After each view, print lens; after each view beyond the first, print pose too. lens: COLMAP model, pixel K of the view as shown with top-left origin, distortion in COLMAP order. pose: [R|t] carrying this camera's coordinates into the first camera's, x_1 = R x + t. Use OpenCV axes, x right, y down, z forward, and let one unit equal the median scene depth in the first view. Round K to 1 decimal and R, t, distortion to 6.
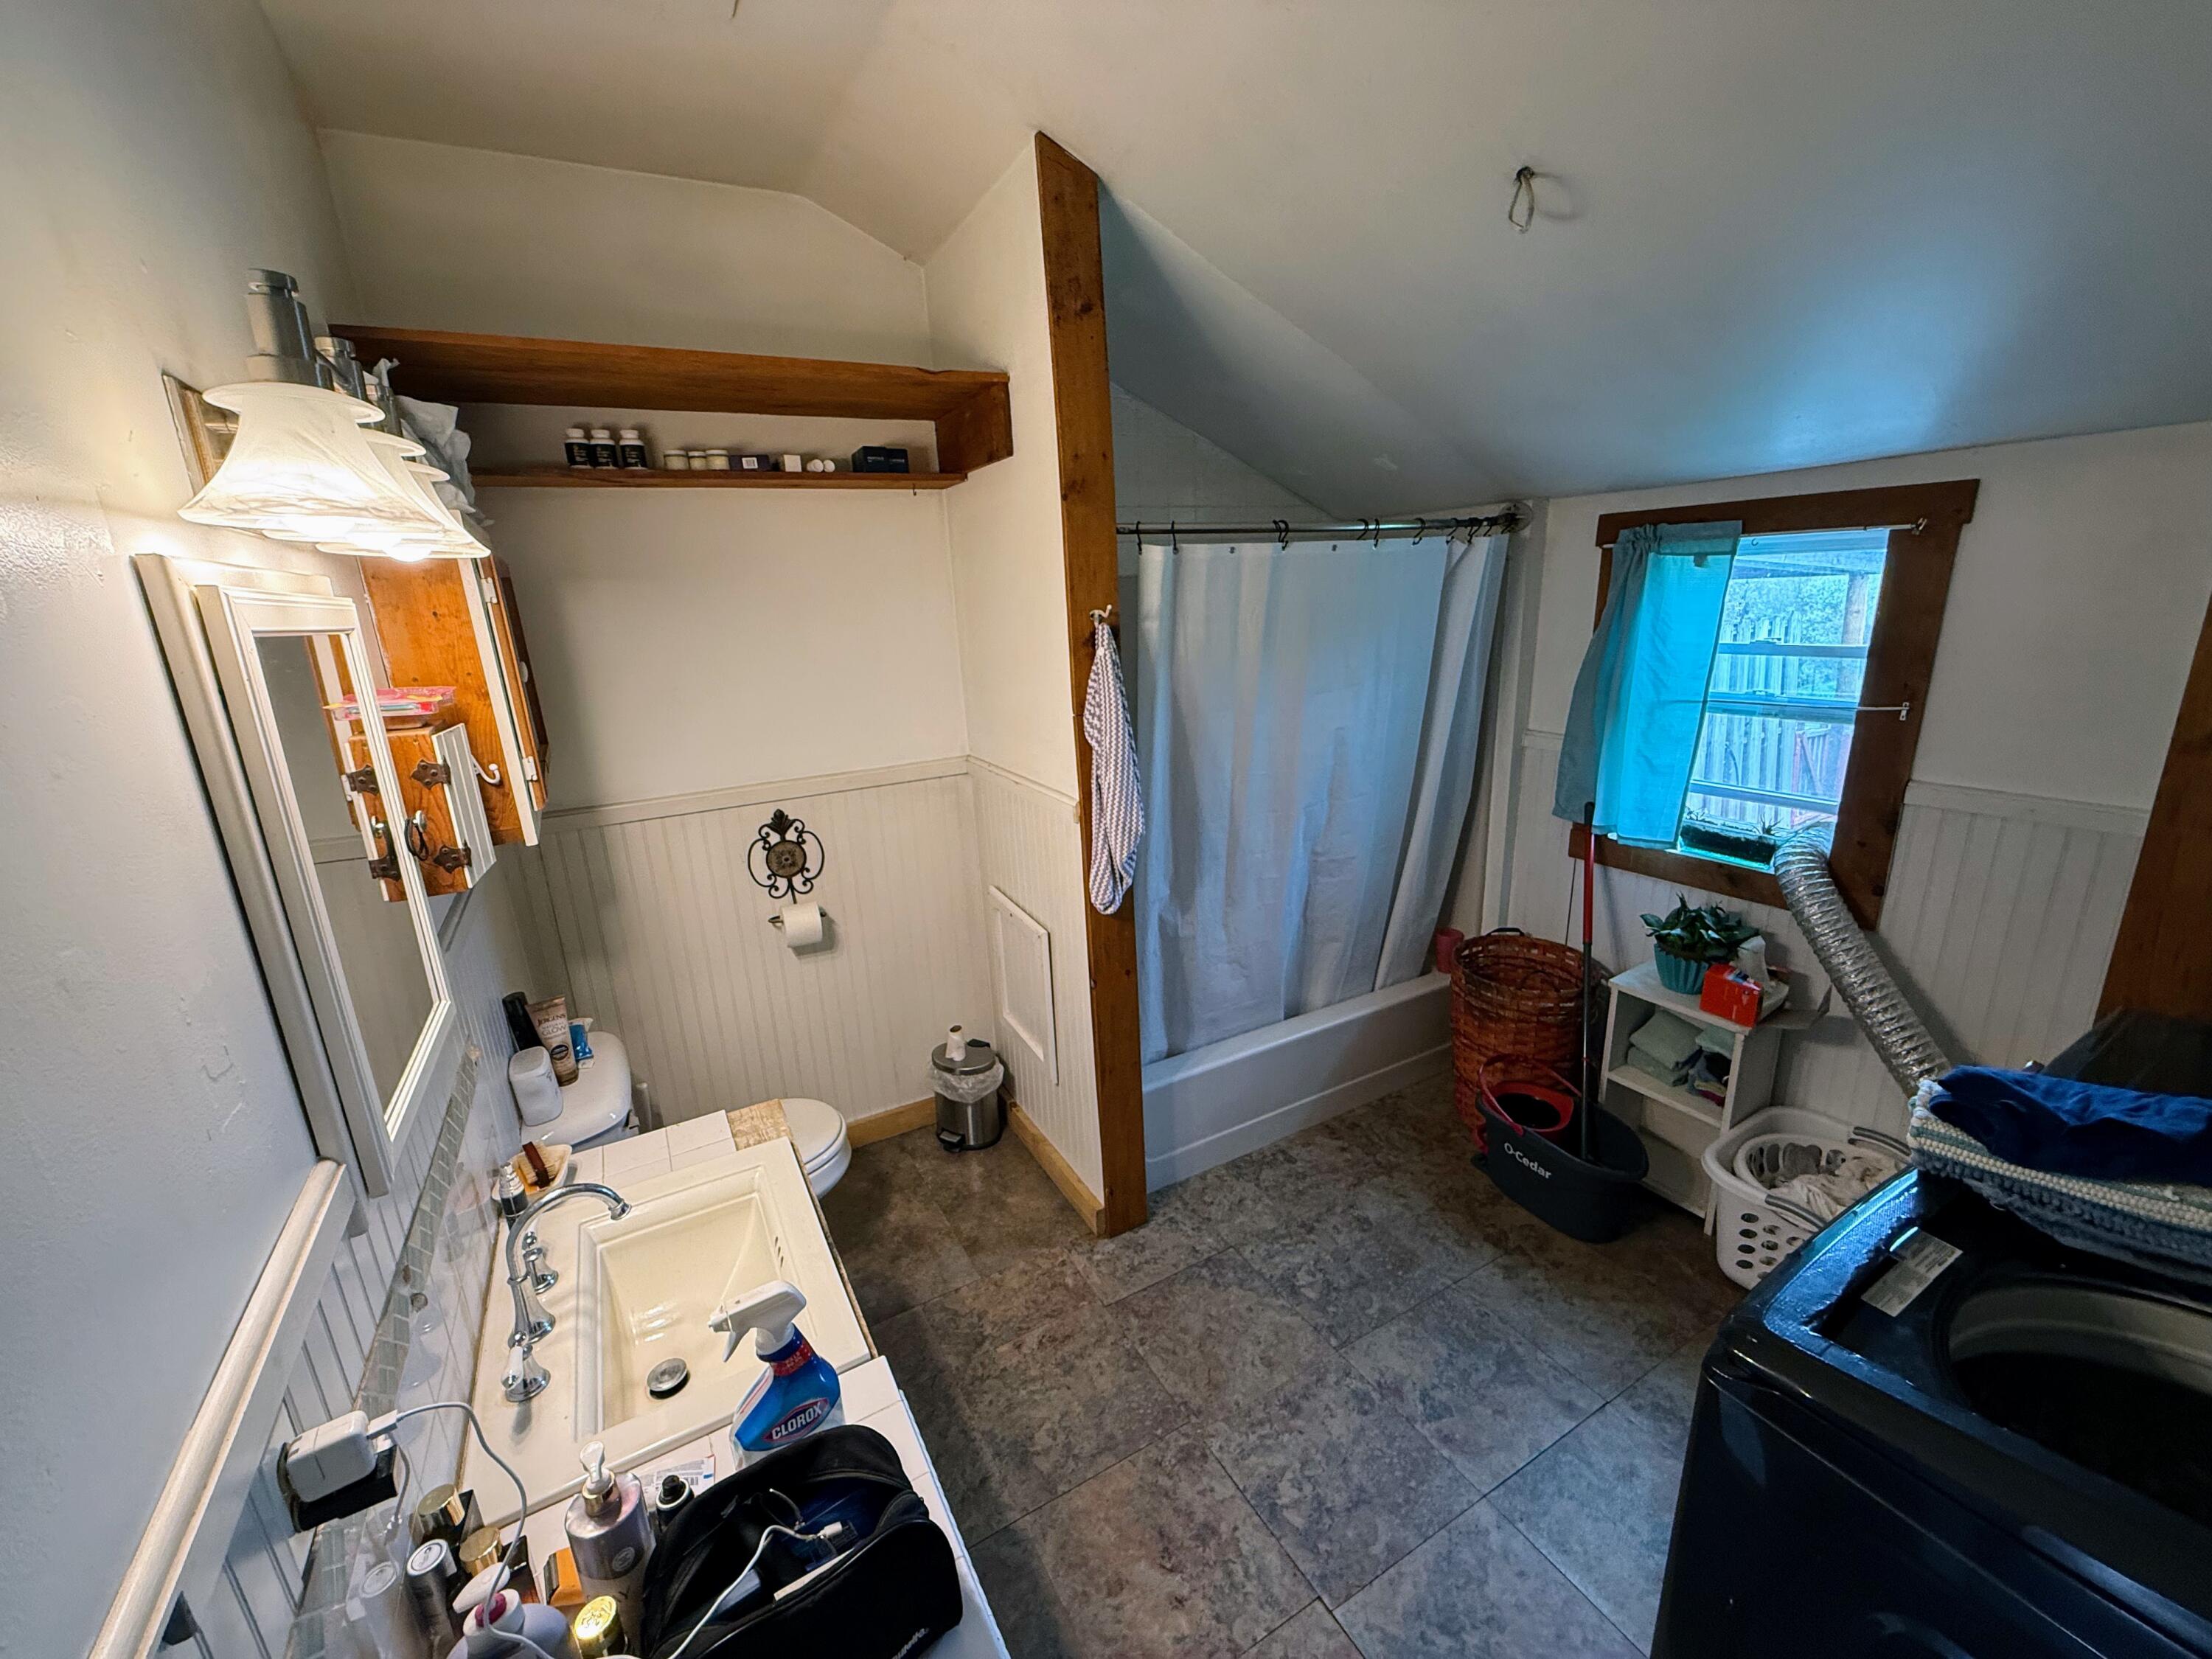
lens RADIAL K [[880.0, 0, 1098.0], [0, 880.0, 828.2], [0, 0, 1]] dist [0.000756, -0.000350]
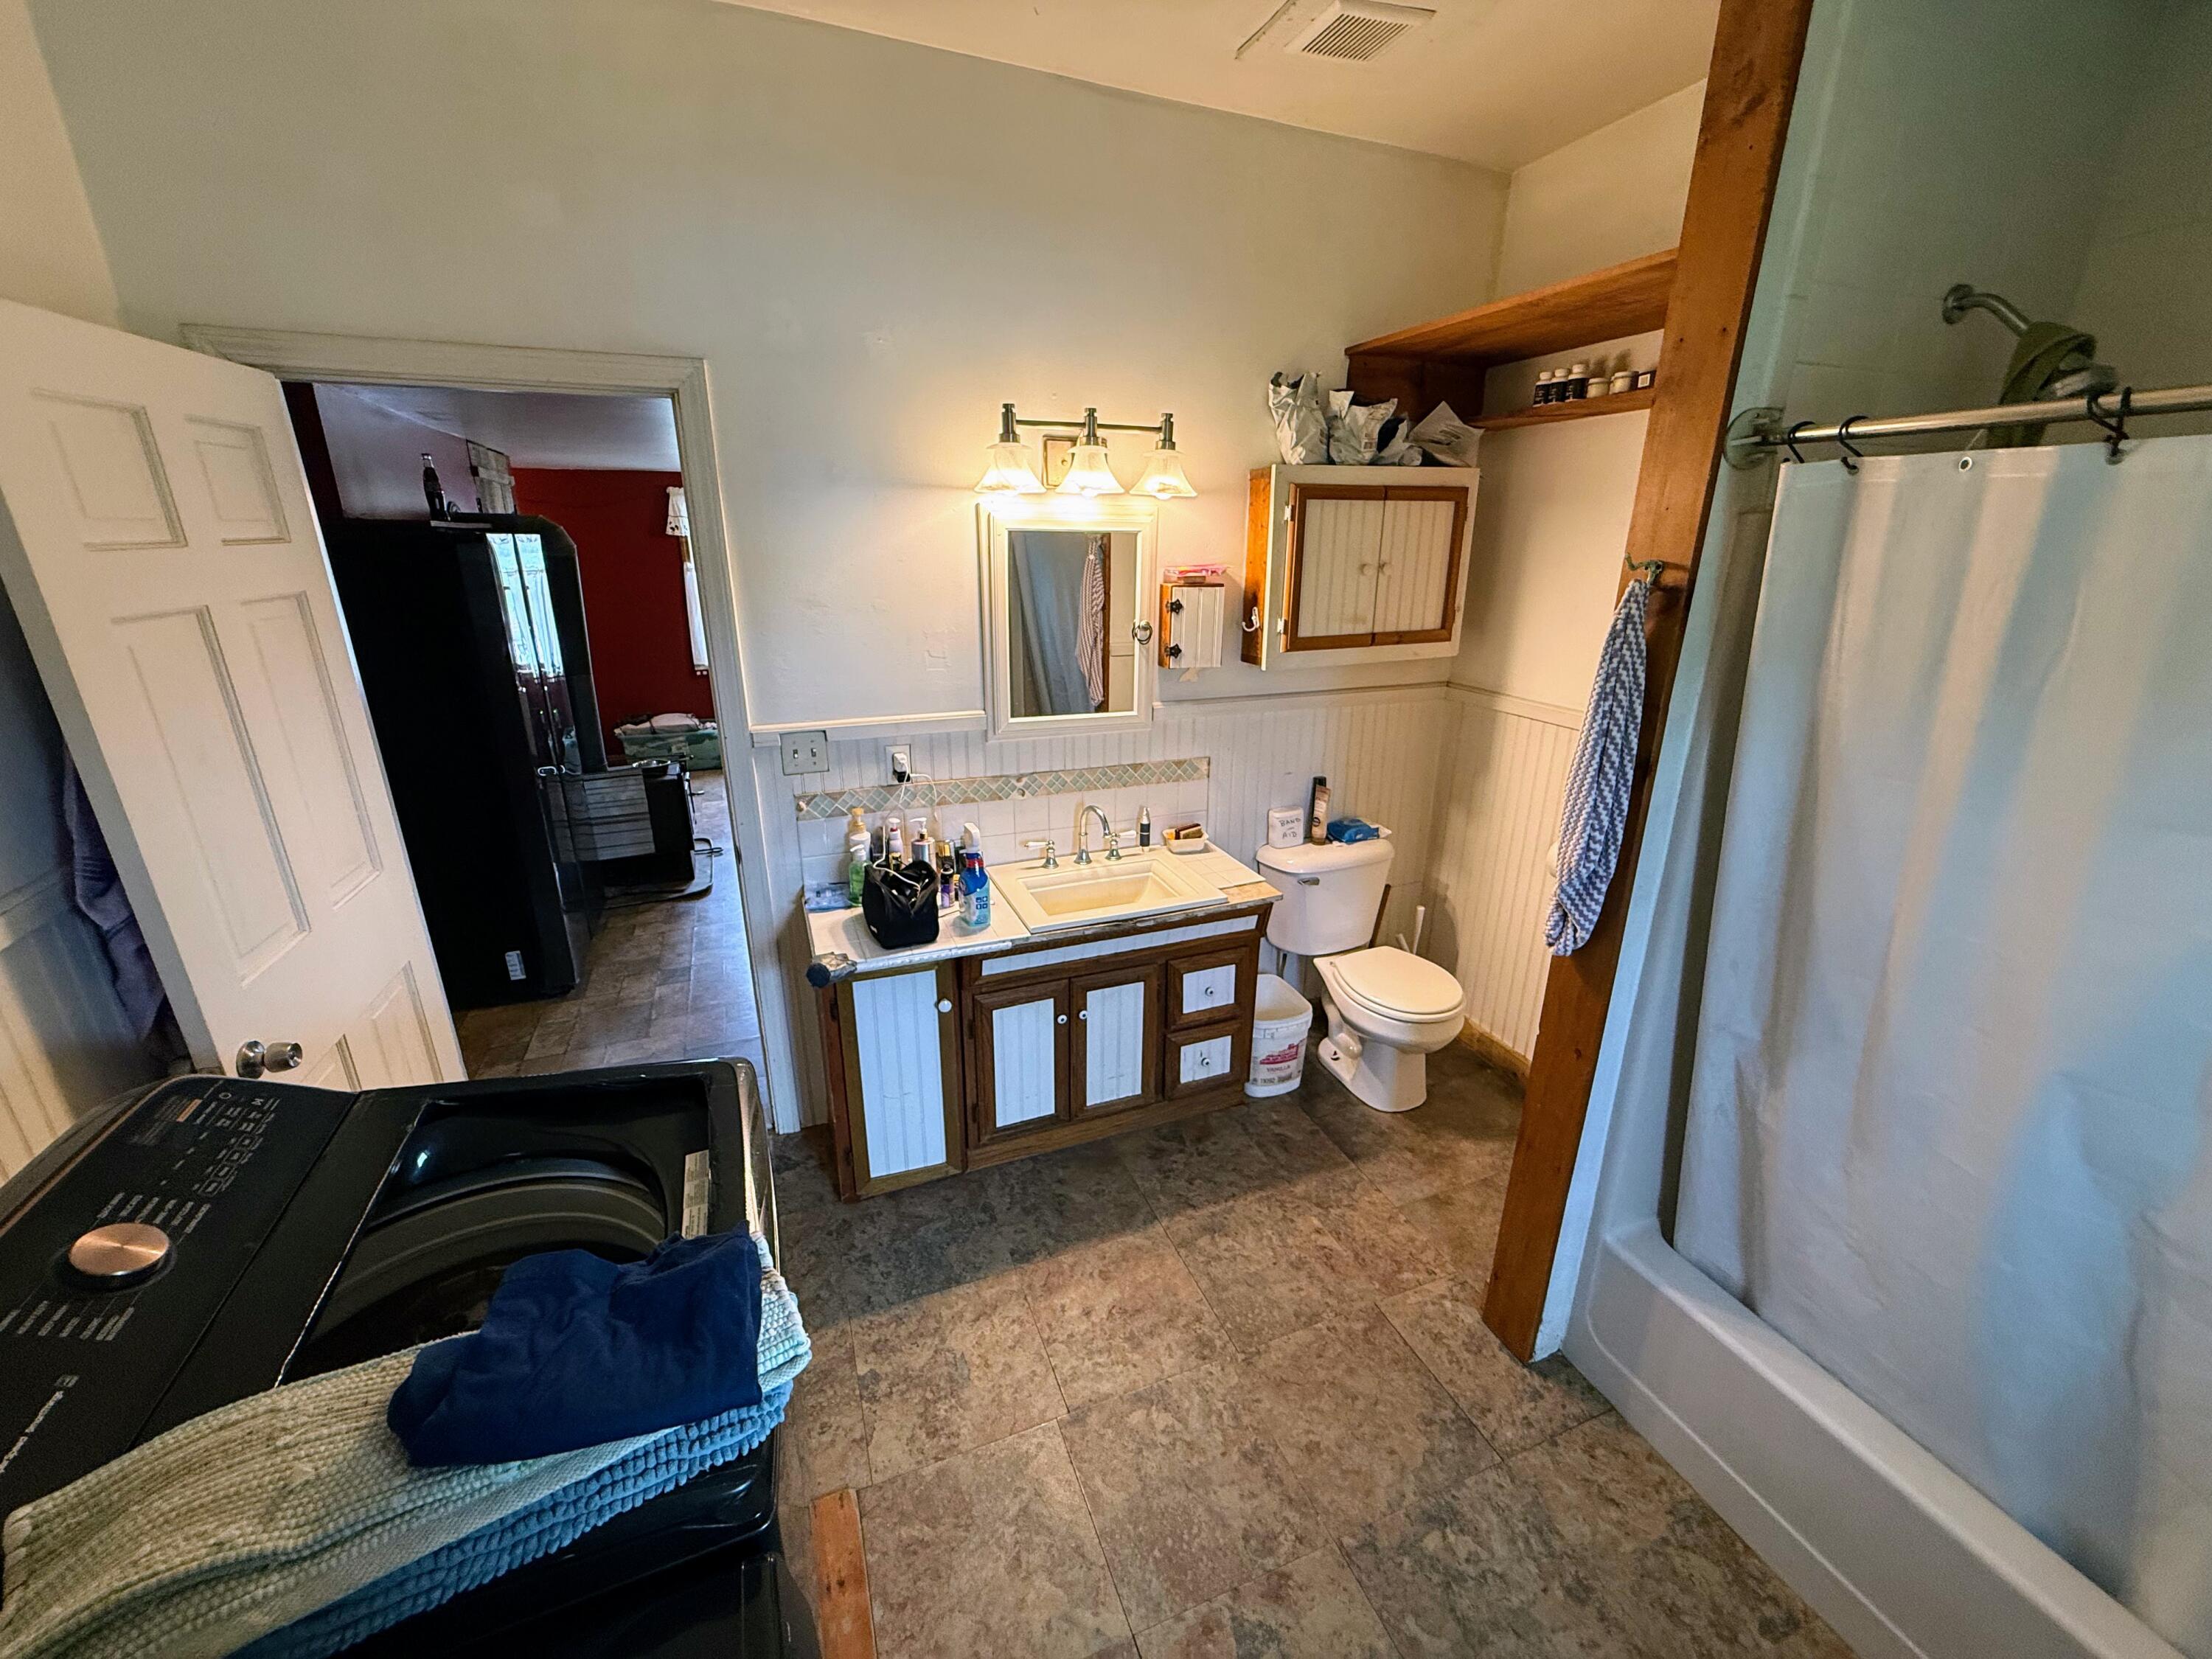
lens RADIAL K [[880.0, 0, 1101.8], [0, 880.0, 826.4], [0, 0, 1]] dist [0.000756, -0.000350]
pose [[-0.136880, 0.358482, -0.923447, 0.850853], [-0.258372, 0.887033, 0.382644, -0.226449], [0.956299, 0.290969, -0.028796, 0.688862]]
